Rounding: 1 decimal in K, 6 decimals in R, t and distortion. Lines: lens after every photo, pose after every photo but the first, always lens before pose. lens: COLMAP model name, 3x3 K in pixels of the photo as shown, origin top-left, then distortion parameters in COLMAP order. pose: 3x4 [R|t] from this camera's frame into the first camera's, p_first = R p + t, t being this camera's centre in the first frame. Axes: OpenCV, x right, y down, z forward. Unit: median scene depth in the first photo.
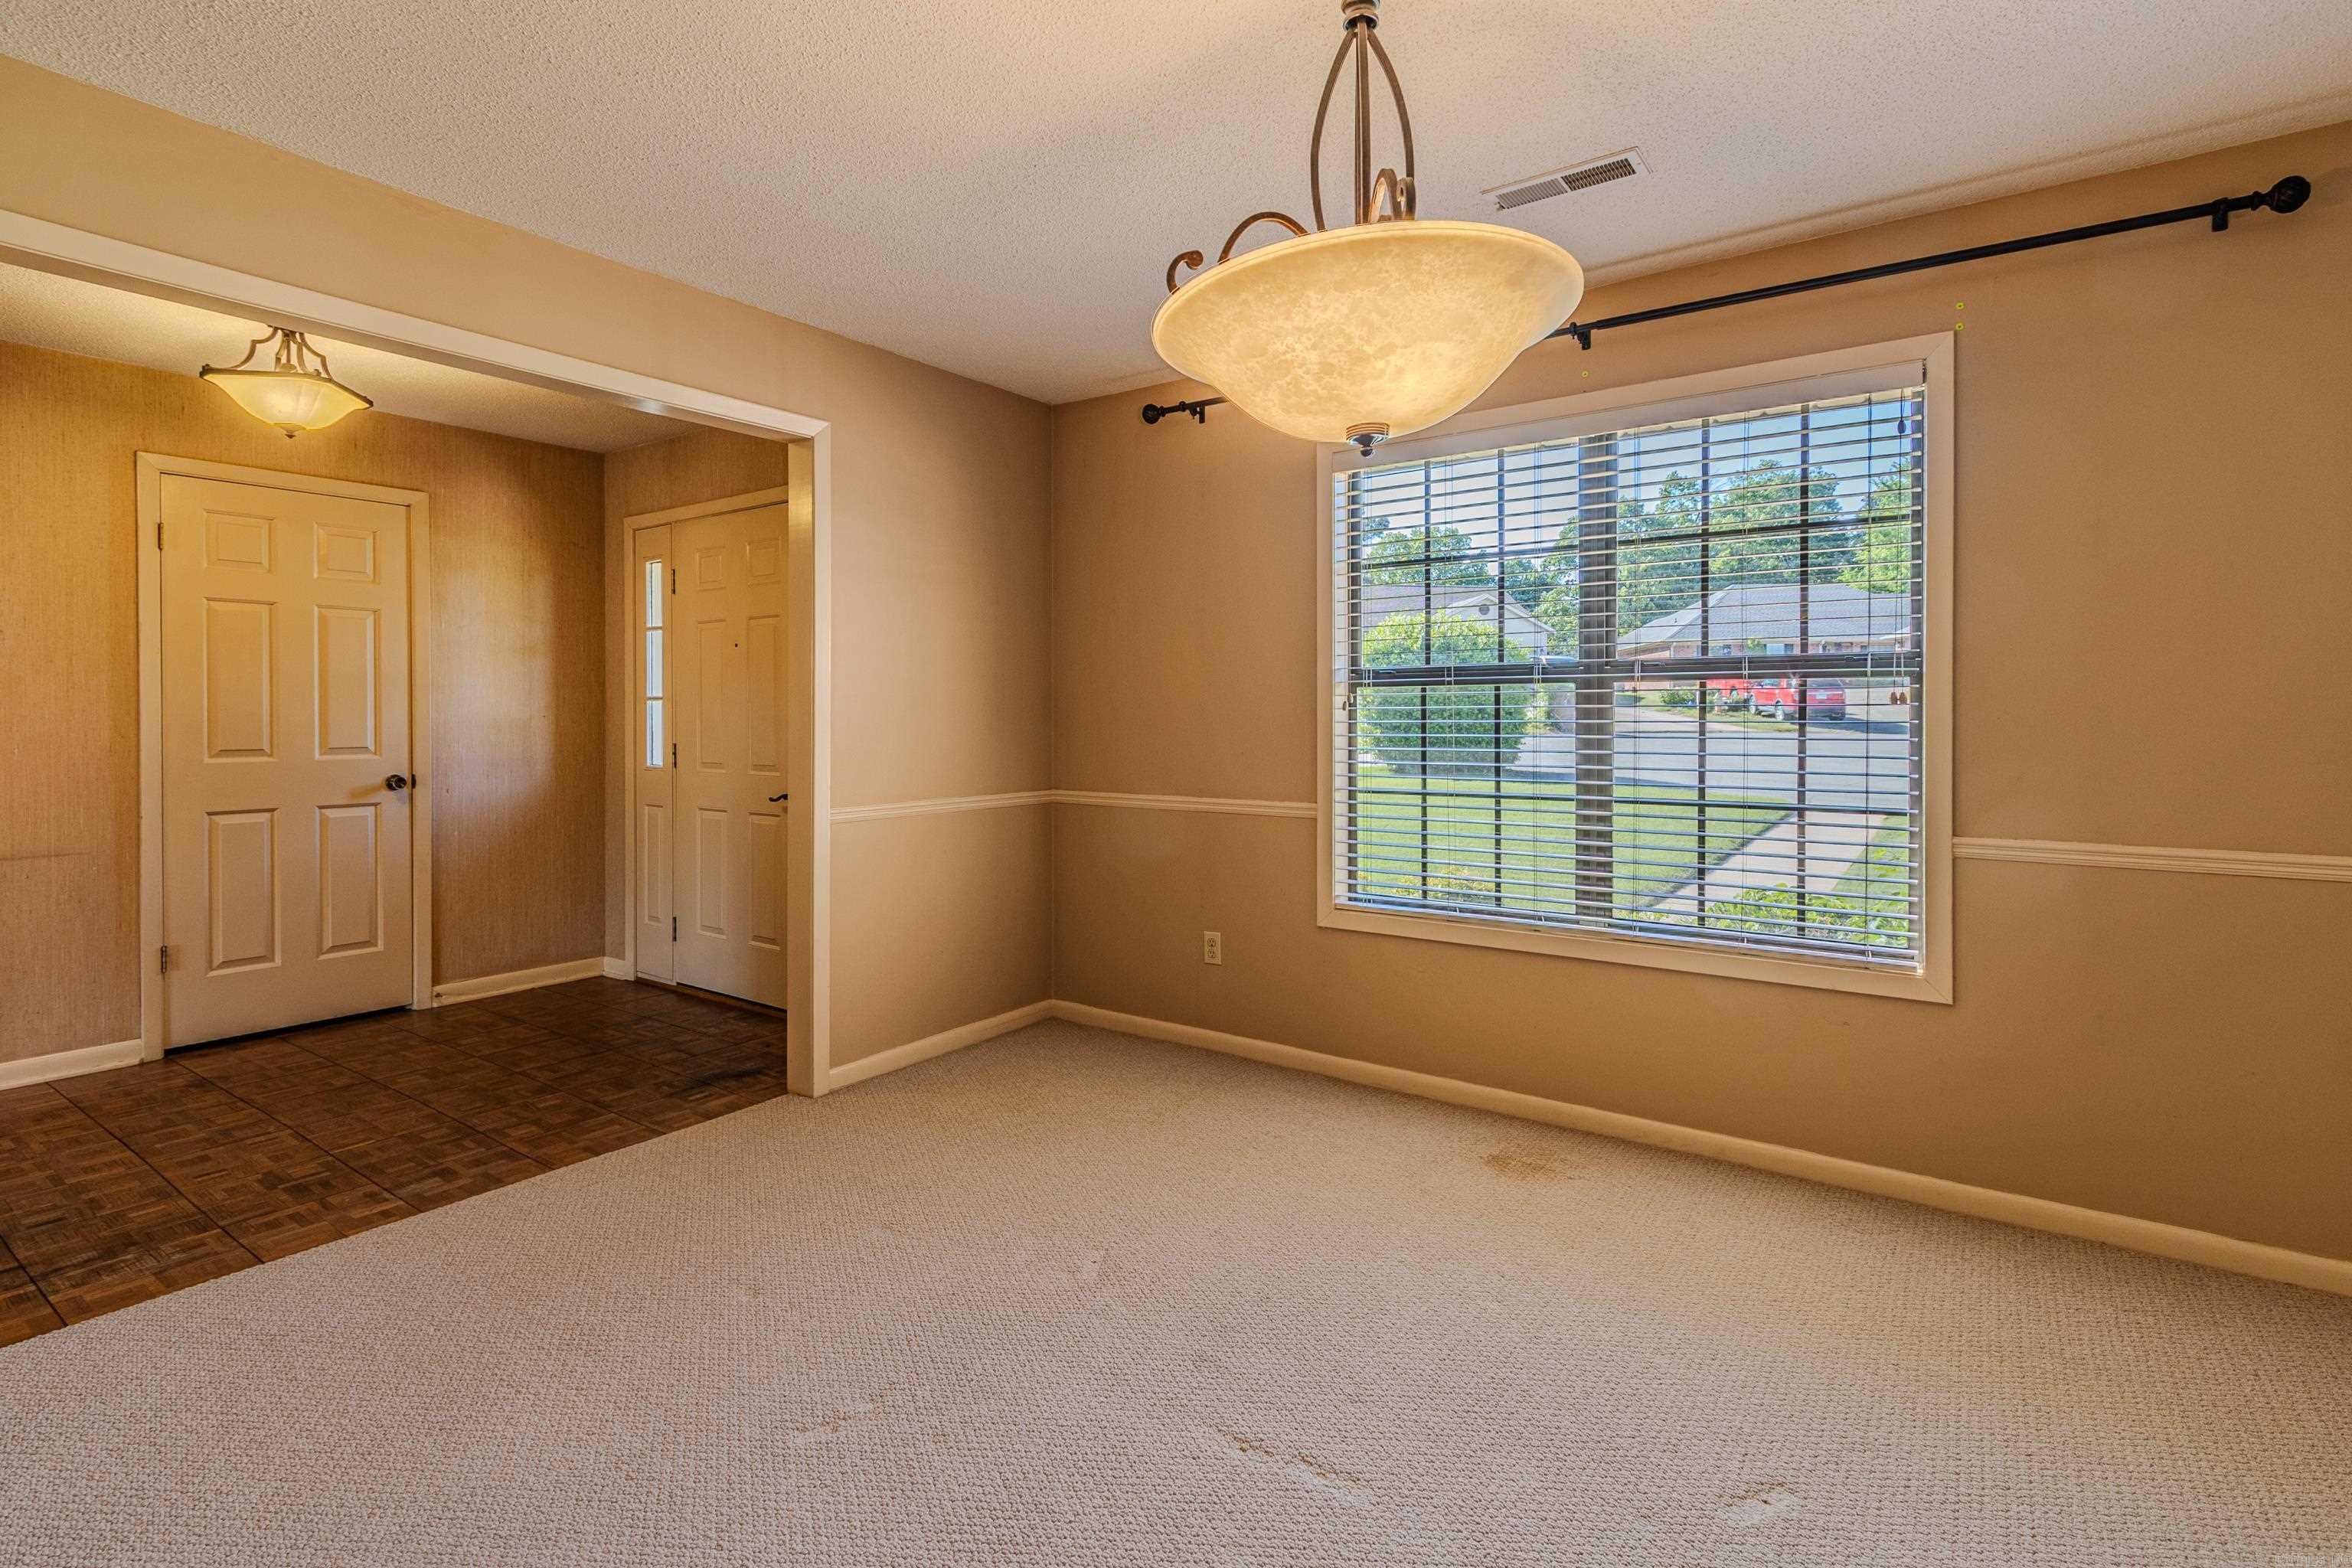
lens RADIAL K [[1093.3, 0, 1150.2], [0, 1093.3, 720.2], [0, 0, 1]] dist [0.003407, 0.000950]
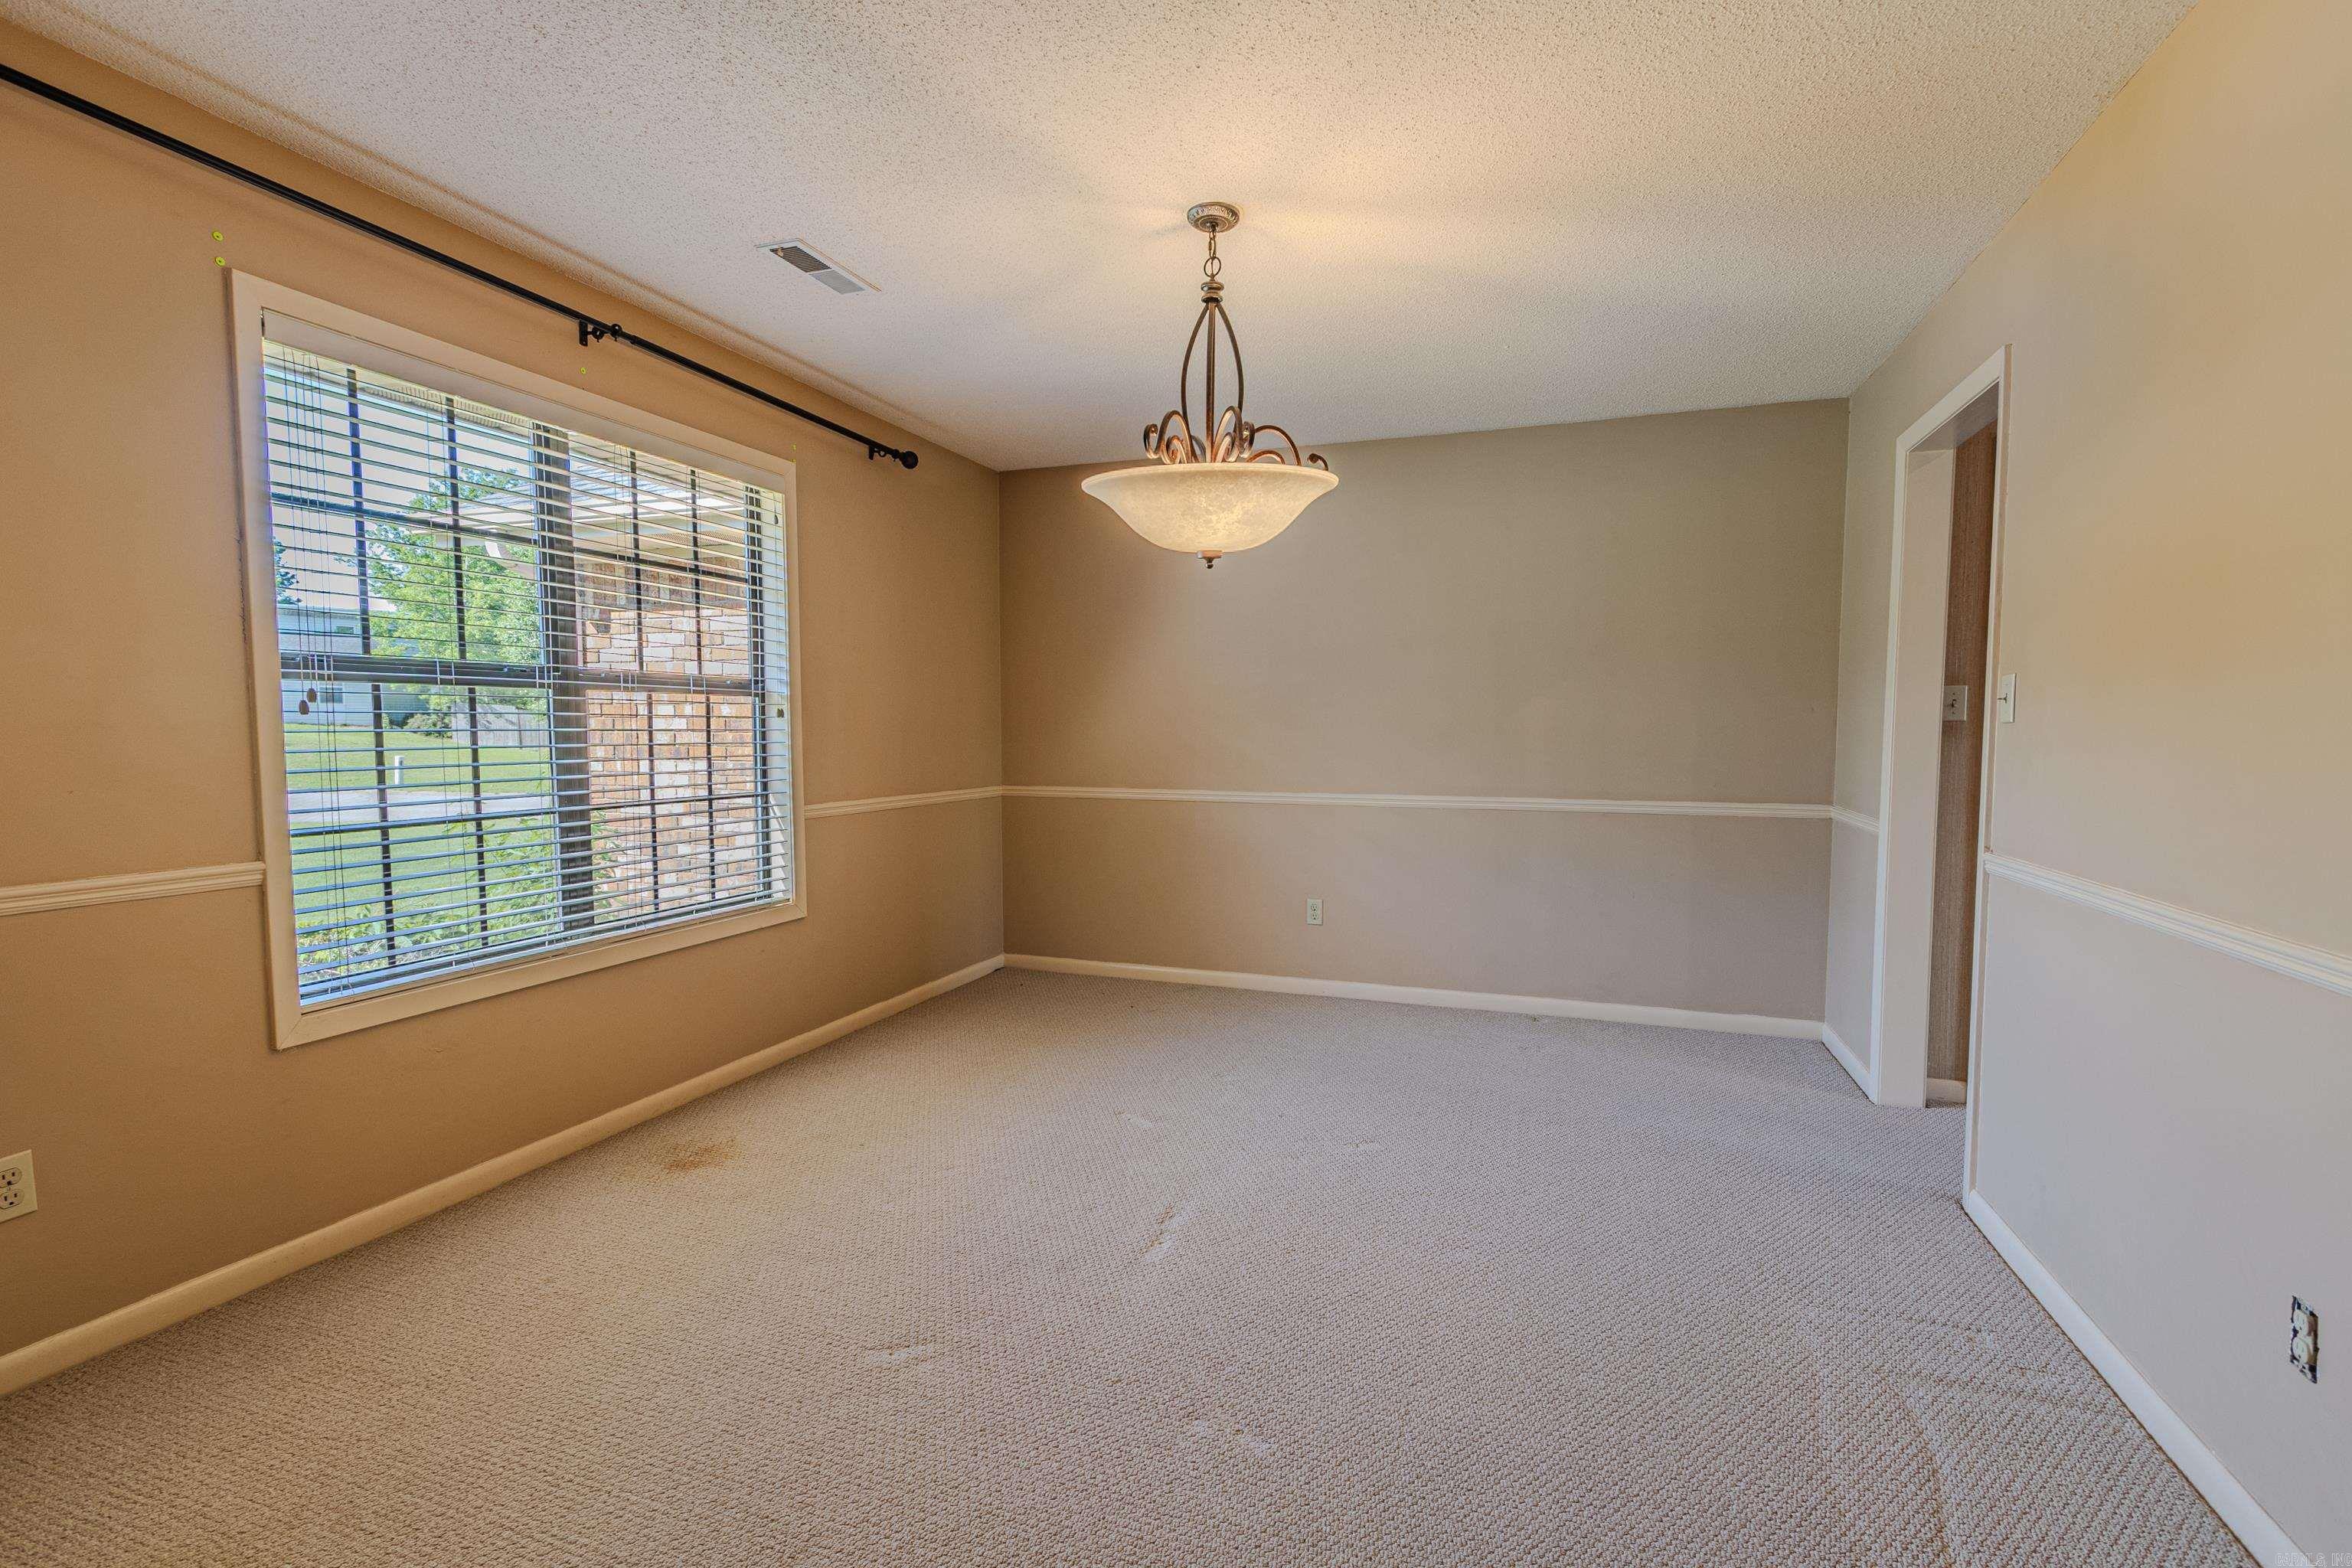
lens RADIAL K [[1093.3, 0, 1195.2], [0, 1093.3, 796.2], [0, 0, 1]] dist [0.003407, 0.000950]
pose [[-0.303264, -0.059593, 0.951041, -0.672837], [0.003492, 0.997966, 0.063647, -0.000383], [-0.952900, 0.022623, -0.302439, 0.744117]]
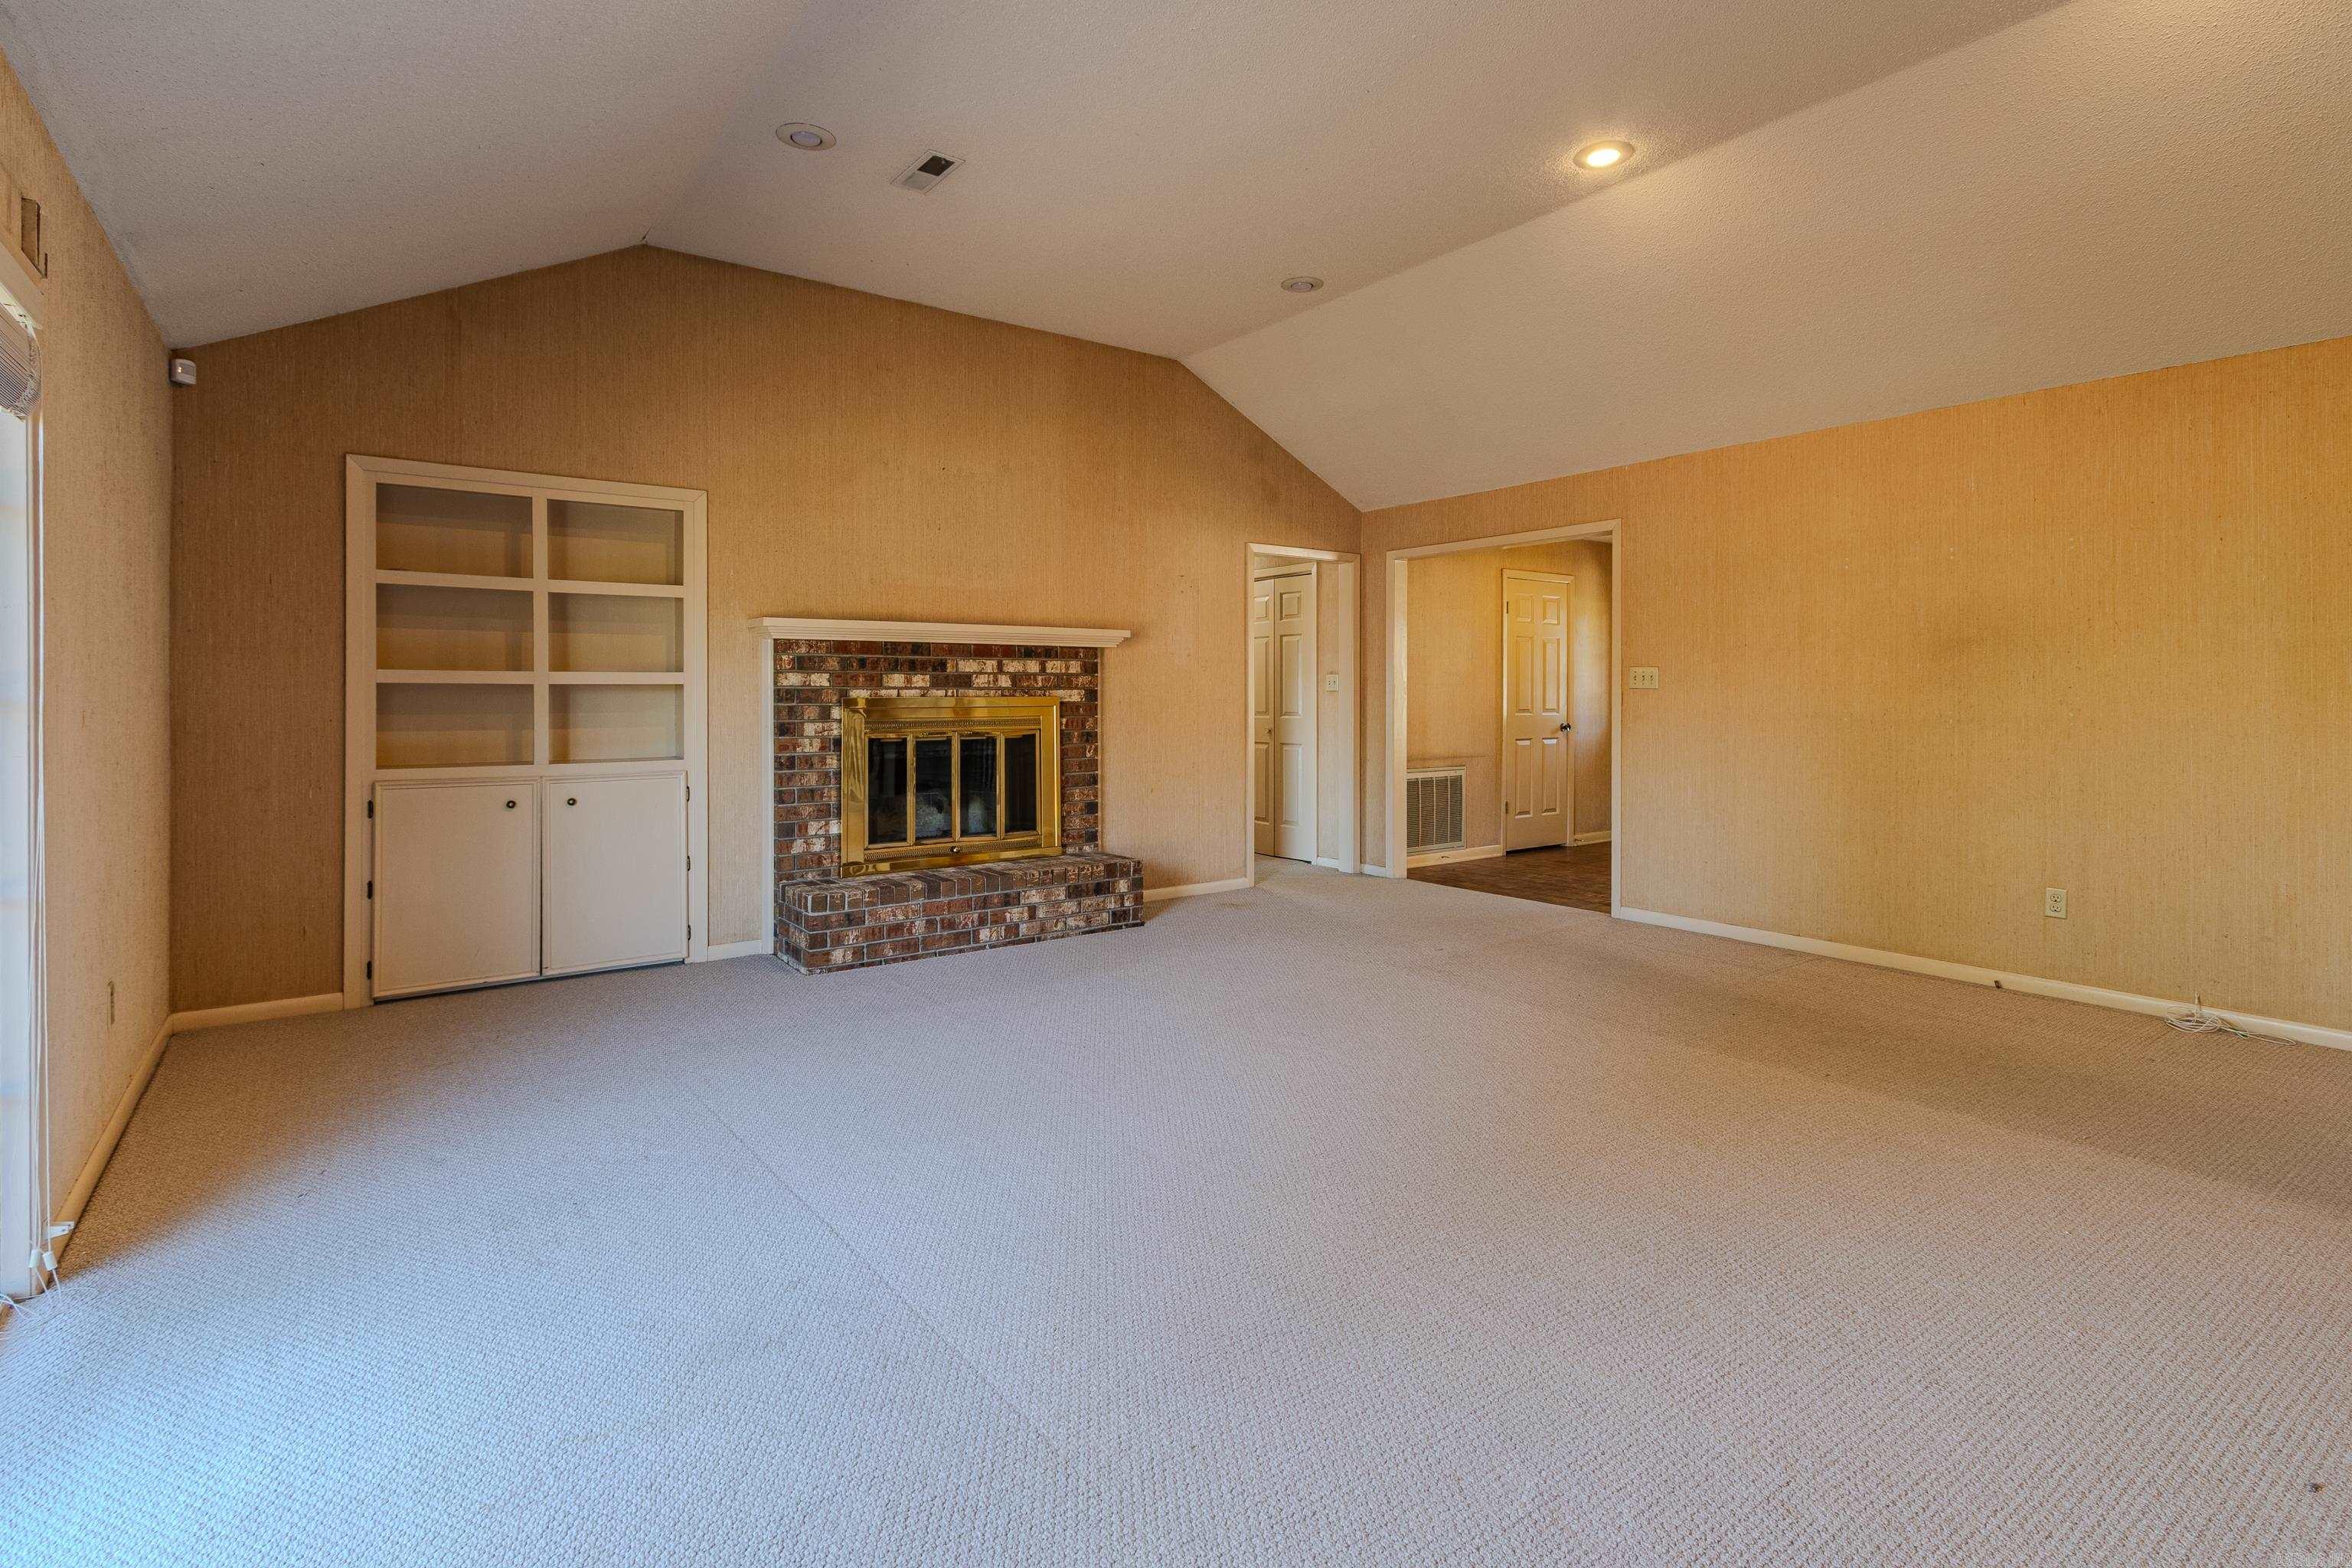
lens RADIAL K [[1093.3, 0, 1106.6], [0, 1093.3, 695.0], [0, 0, 1]] dist [0.003407, 0.000950]
pose [[0.943572, -0.000392, -0.331167, -1.090849], [-0.001089, 0.999990, -0.004287, 0.013317], [0.331165, 0.004406, 0.943562, -1.451181]]
